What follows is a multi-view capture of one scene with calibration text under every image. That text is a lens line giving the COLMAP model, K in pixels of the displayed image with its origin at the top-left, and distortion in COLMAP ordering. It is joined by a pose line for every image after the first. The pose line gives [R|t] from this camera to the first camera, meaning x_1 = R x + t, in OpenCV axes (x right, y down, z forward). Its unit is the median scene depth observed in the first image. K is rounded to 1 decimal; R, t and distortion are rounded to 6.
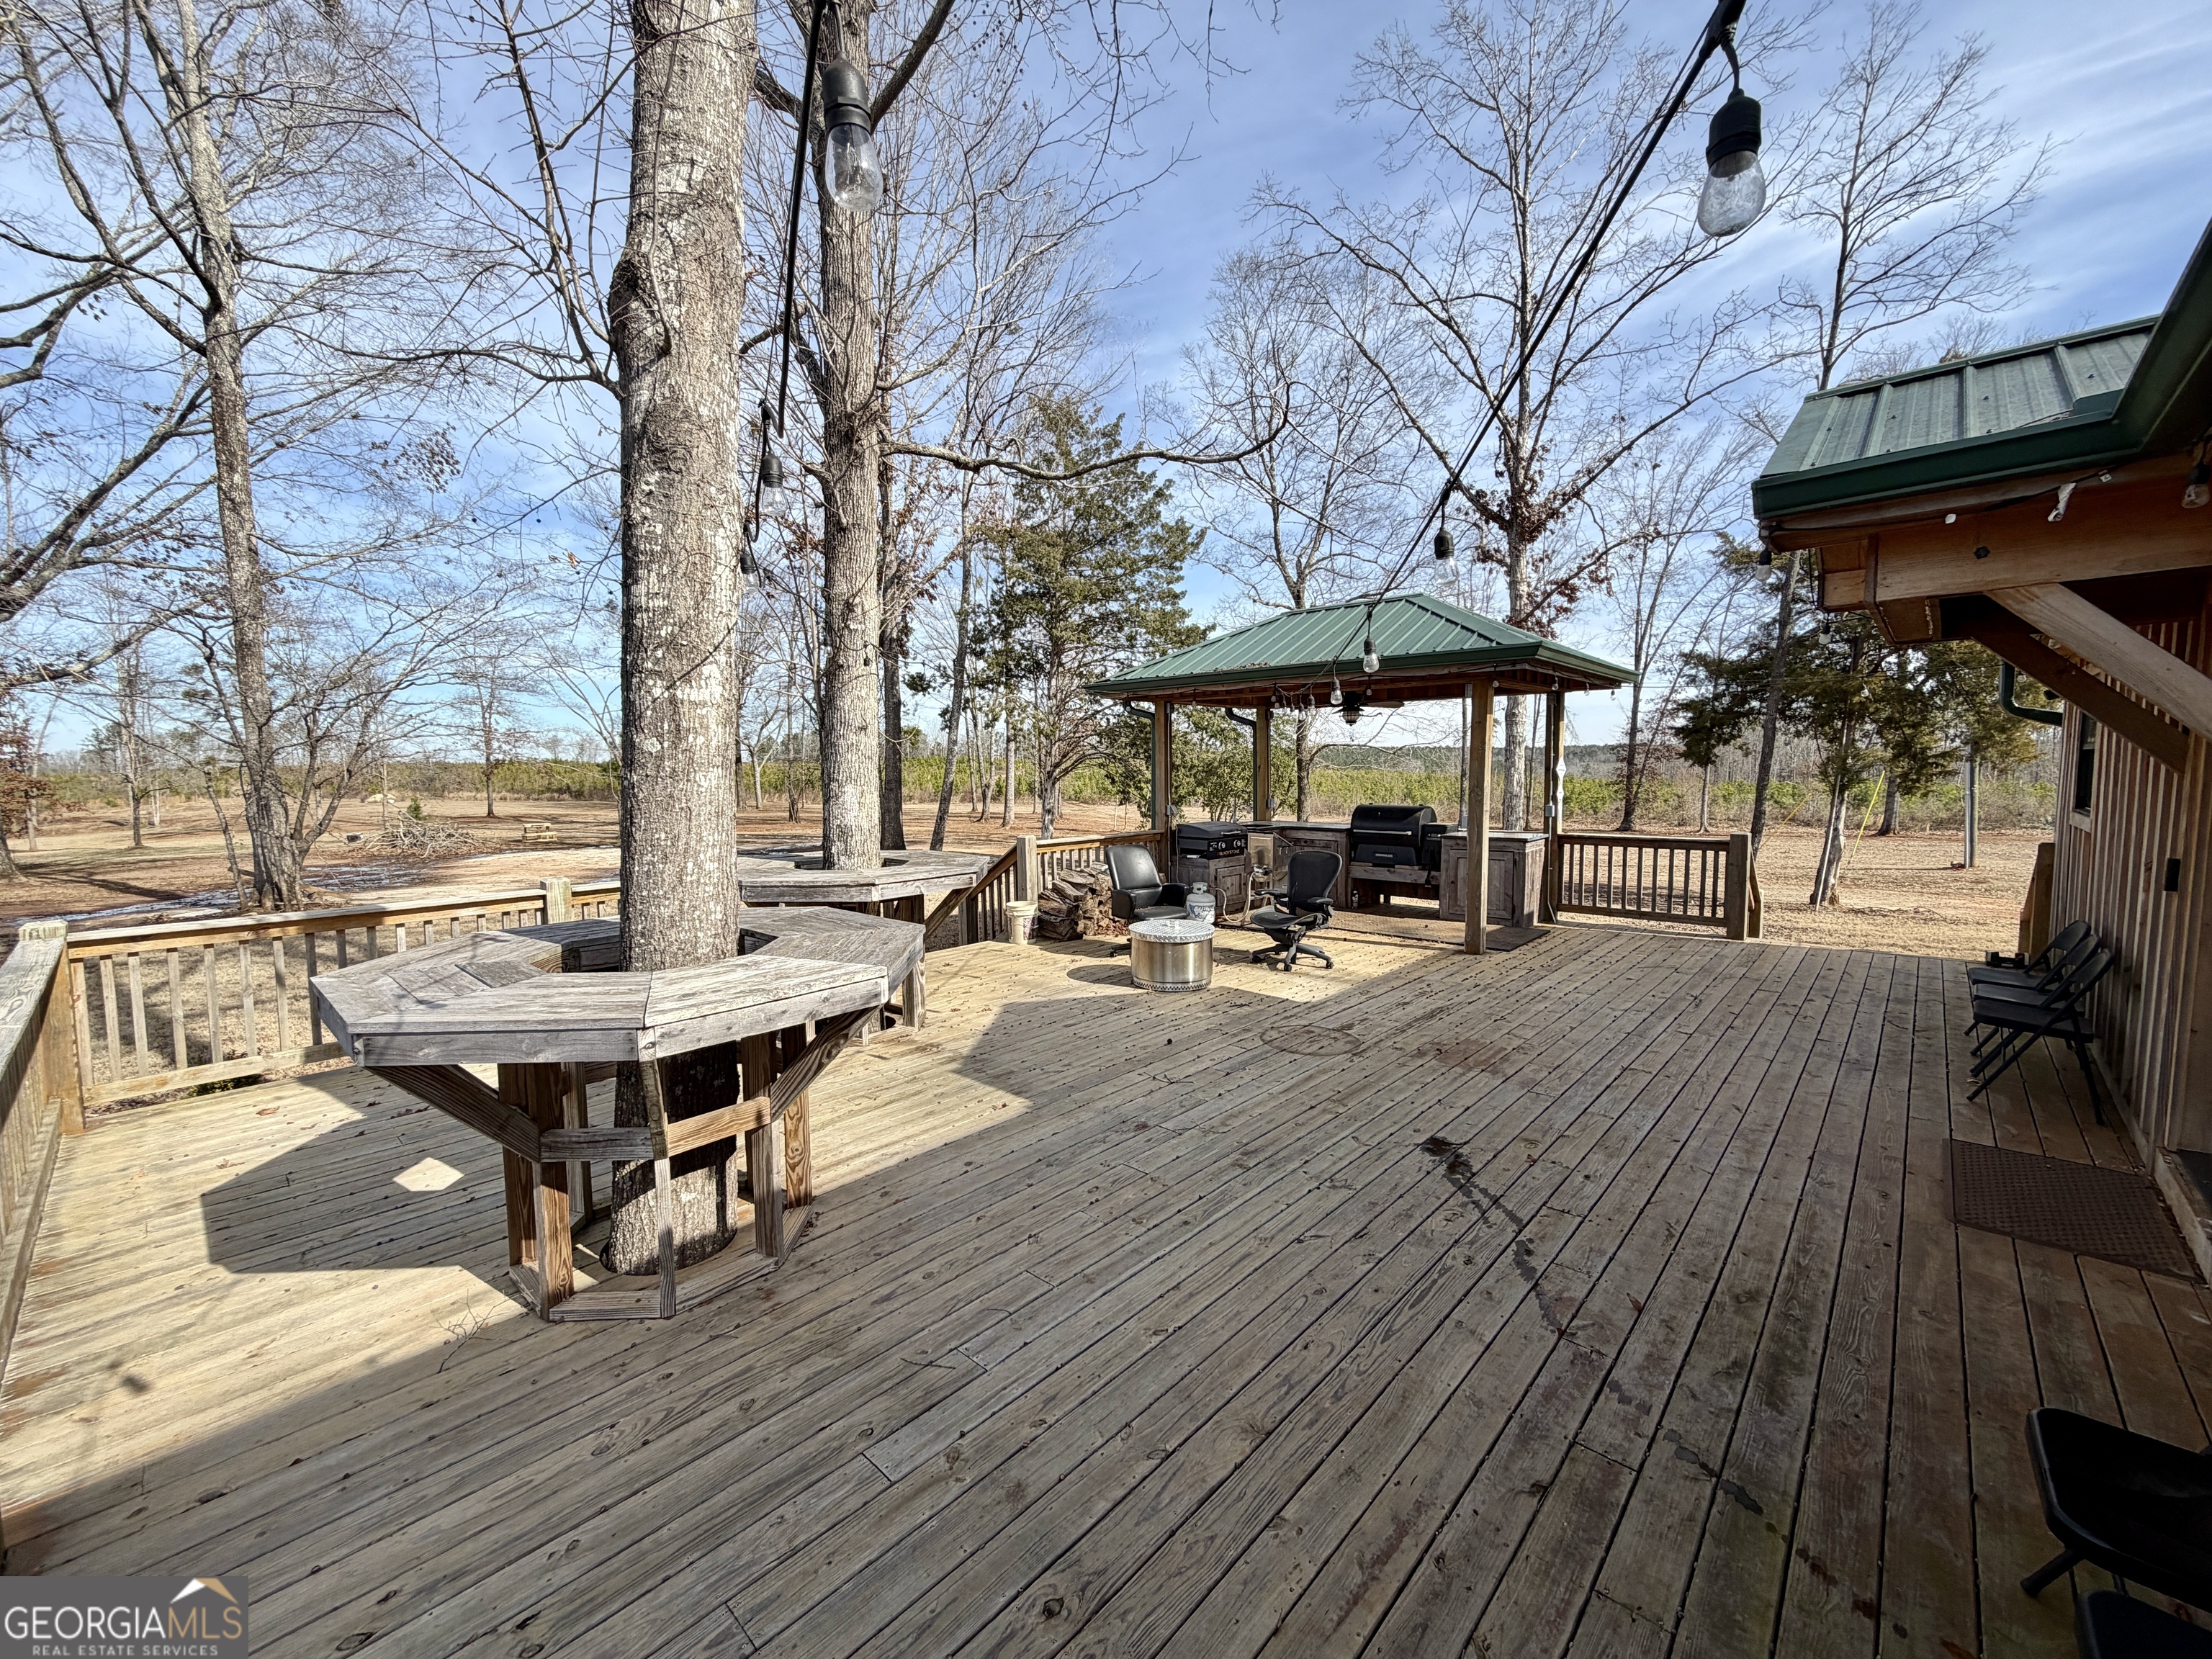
lens RADIAL K [[882.0, 0, 1094.8], [0, 882.0, 840.0], [0, 0, 1]] dist [0.001460, -0.000465]
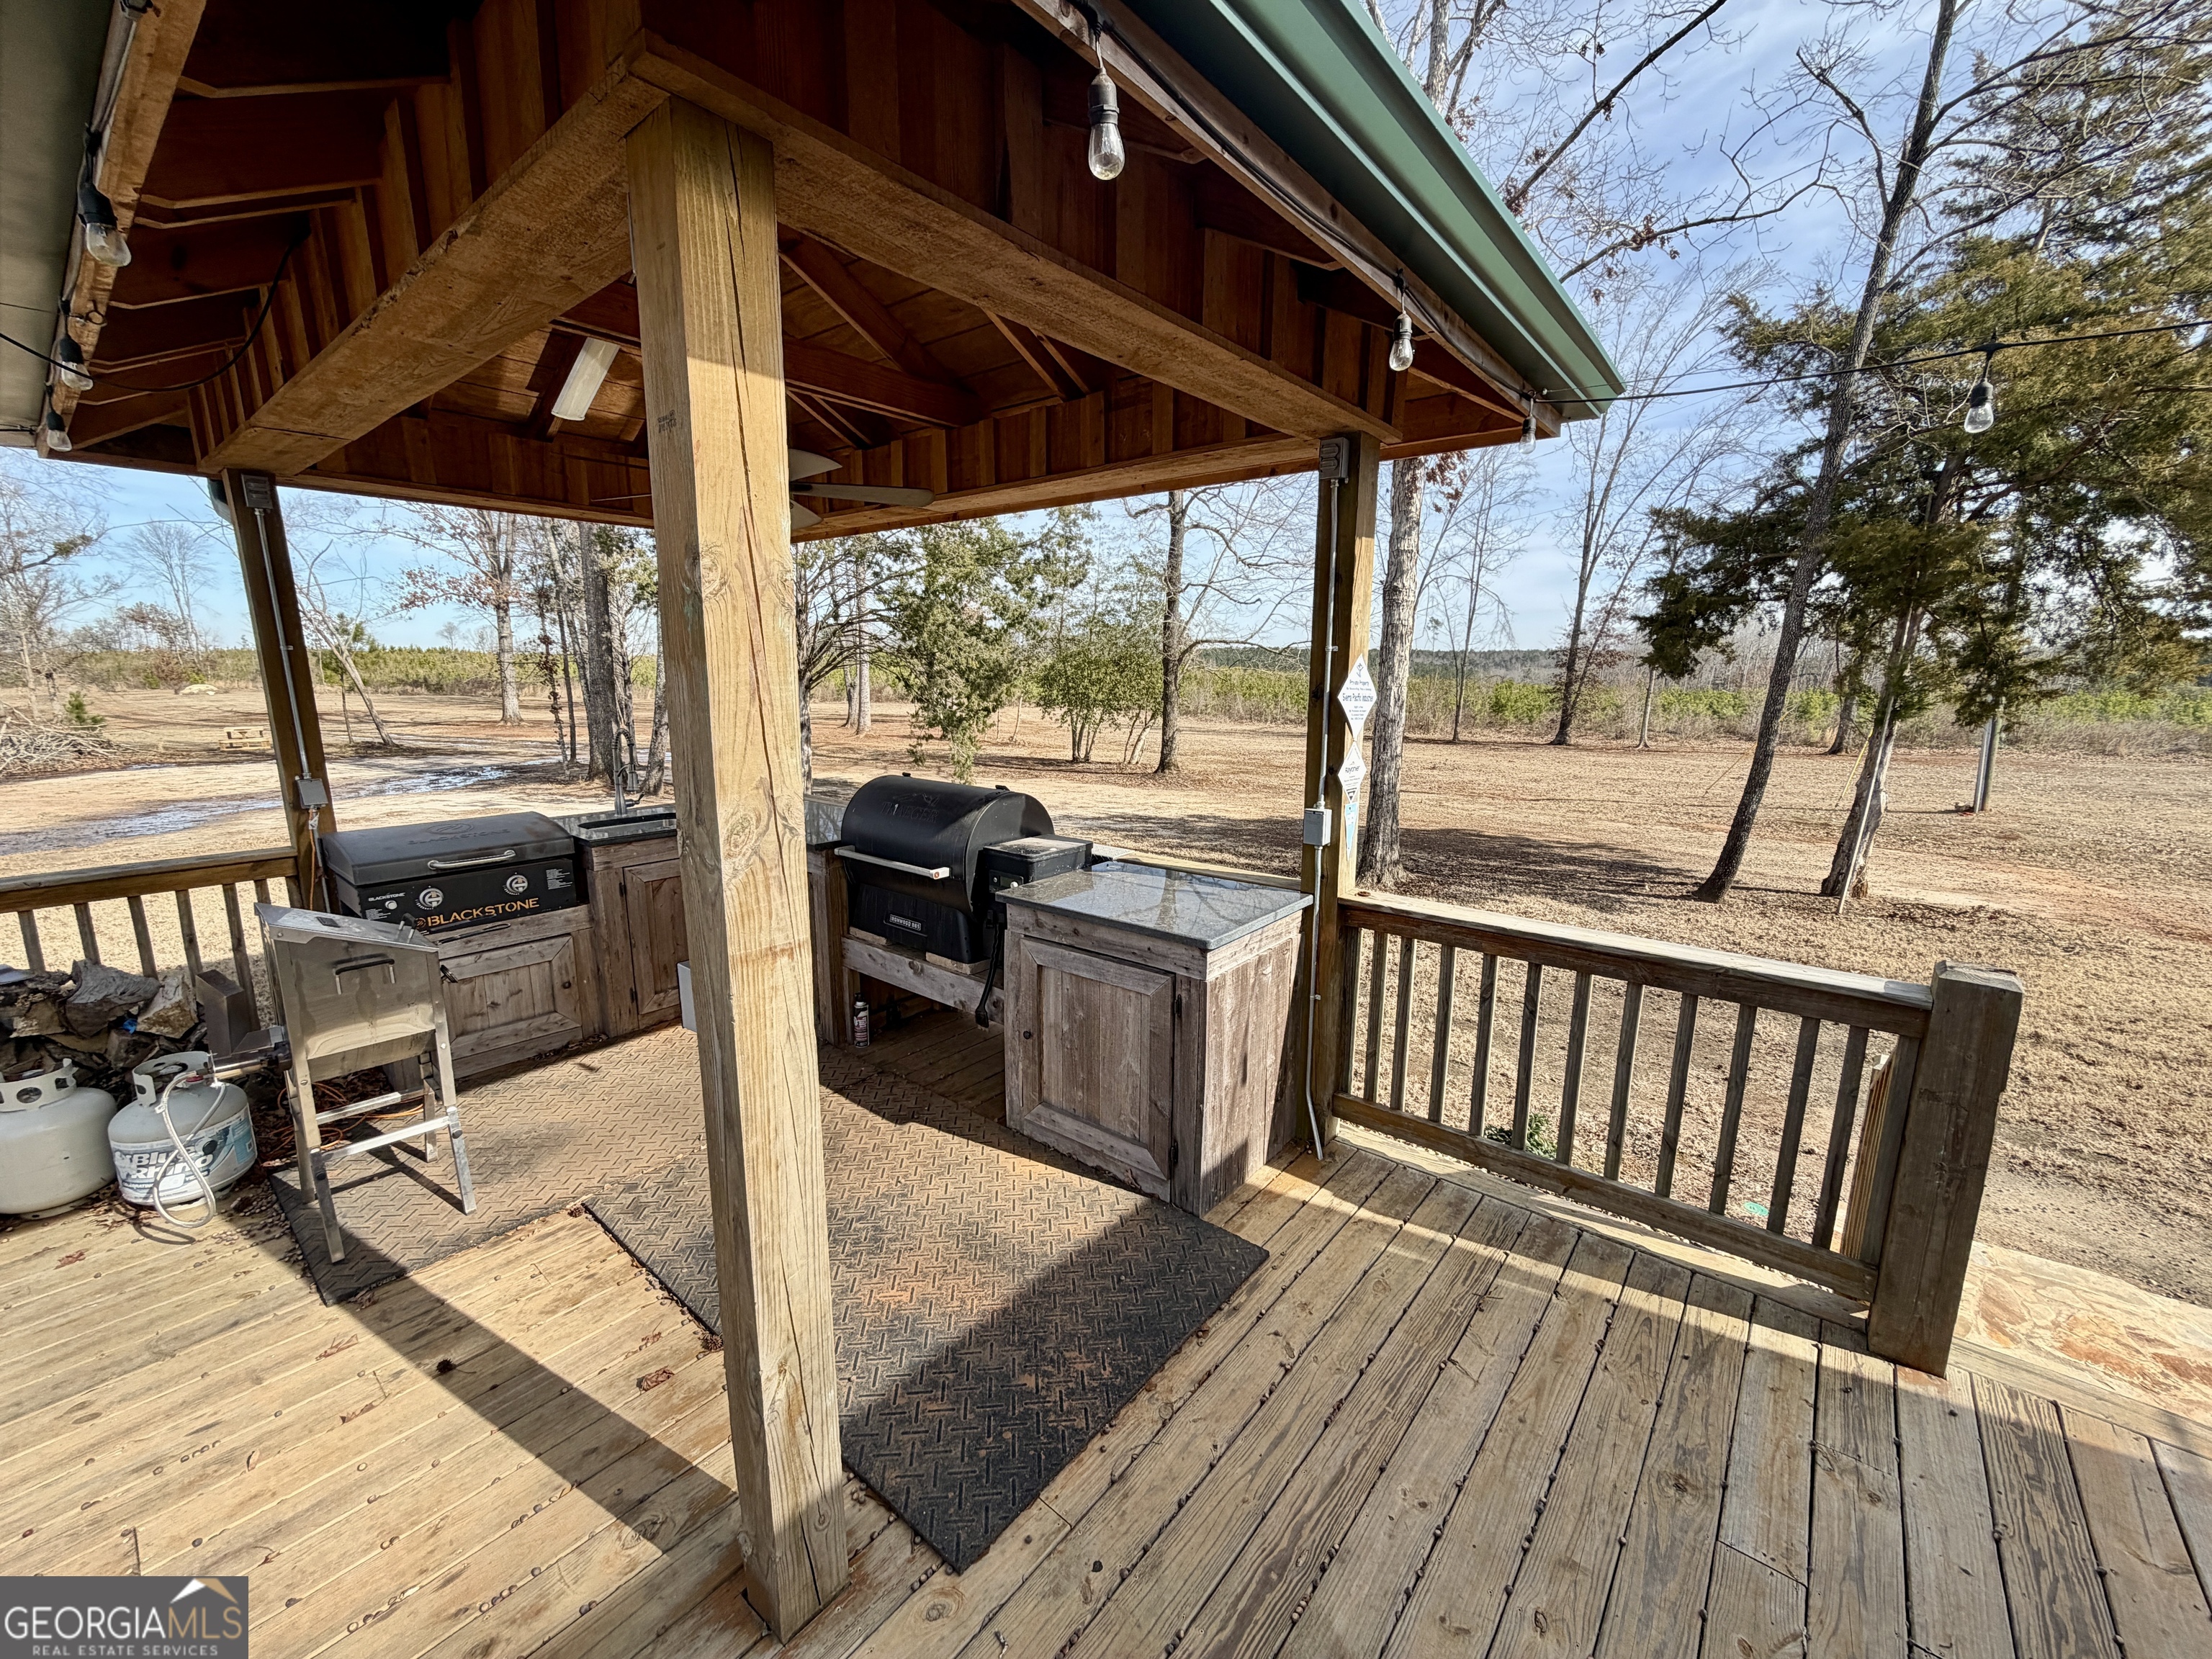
lens RADIAL K [[882.0, 0, 1087.7], [0, 882.0, 838.8], [0, 0, 1]] dist [0.001460, -0.000465]
pose [[0.998597, 0.003541, 0.052828, 0.413563], [-0.009398, 0.993774, 0.111021, -0.063406], [-0.052106, -0.111362, 0.992413, 0.682694]]
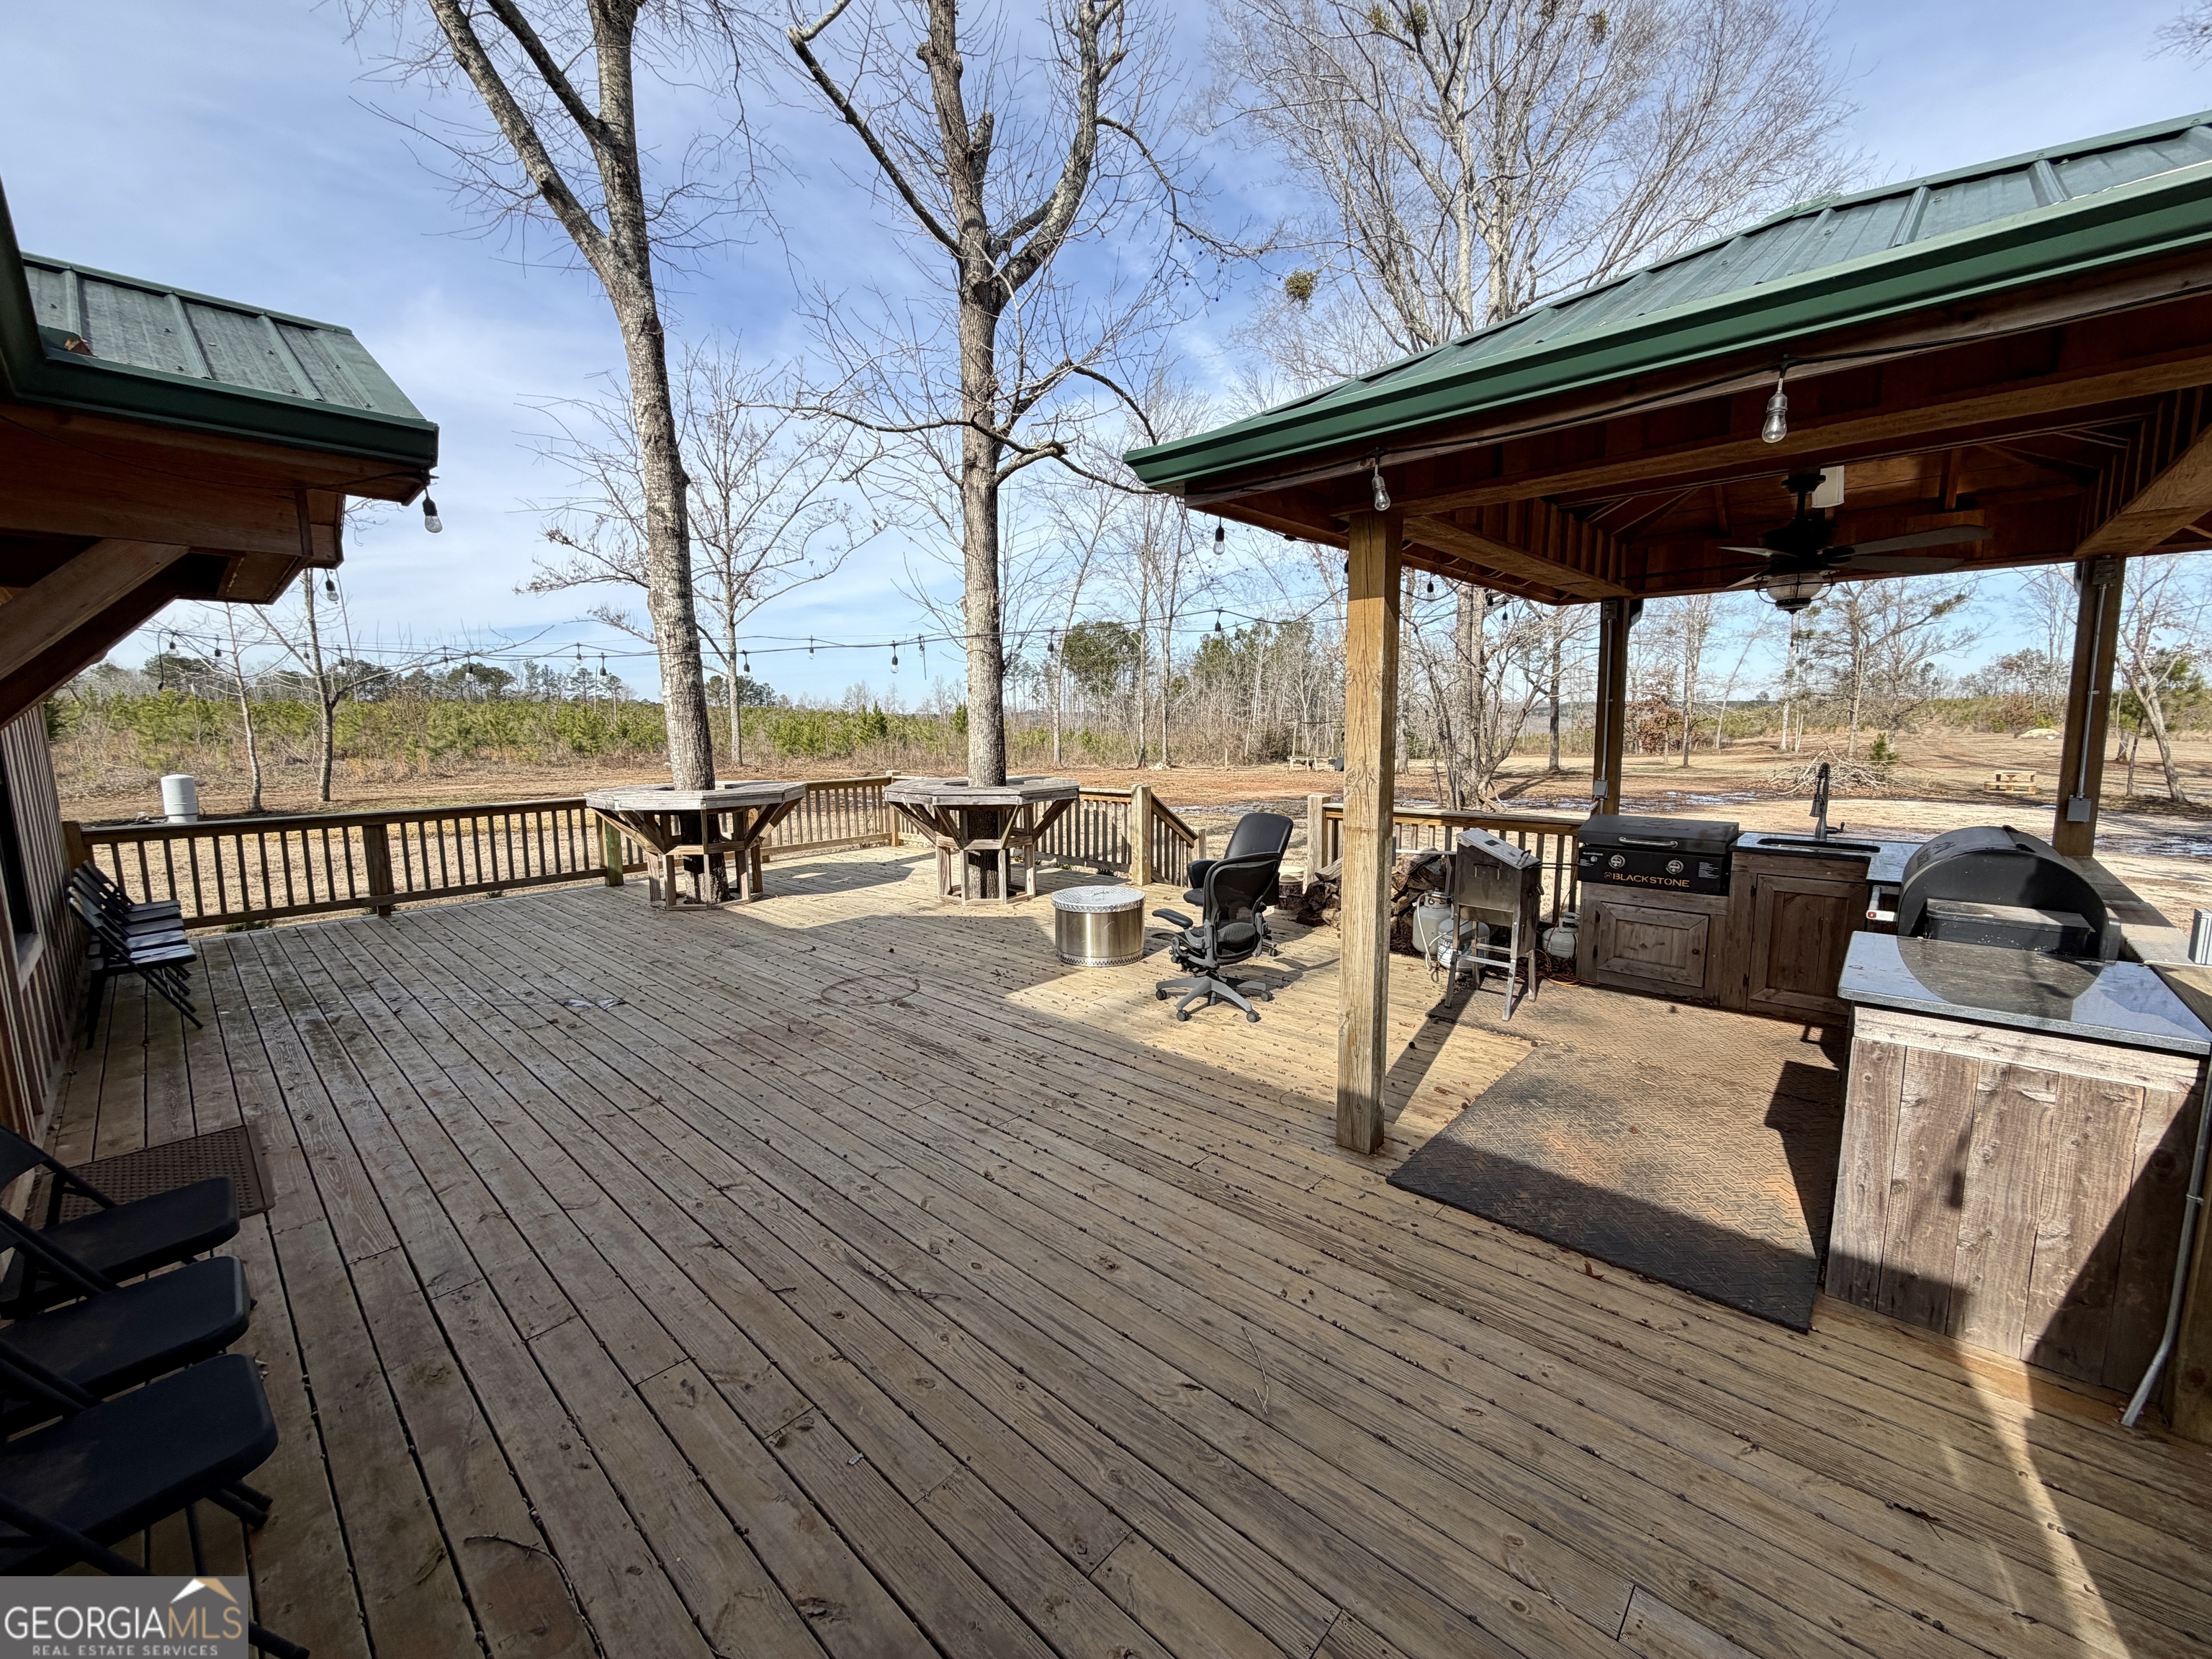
lens RADIAL K [[882.0, 0, 1098.9], [0, 882.0, 842.4], [0, 0, 1]] dist [0.001460, -0.000465]
pose [[0.005743, 0.153116, -0.988192, 0.718471], [-0.073598, 0.985592, 0.152285, -0.068785], [0.997271, 0.071855, 0.016929, 0.719153]]
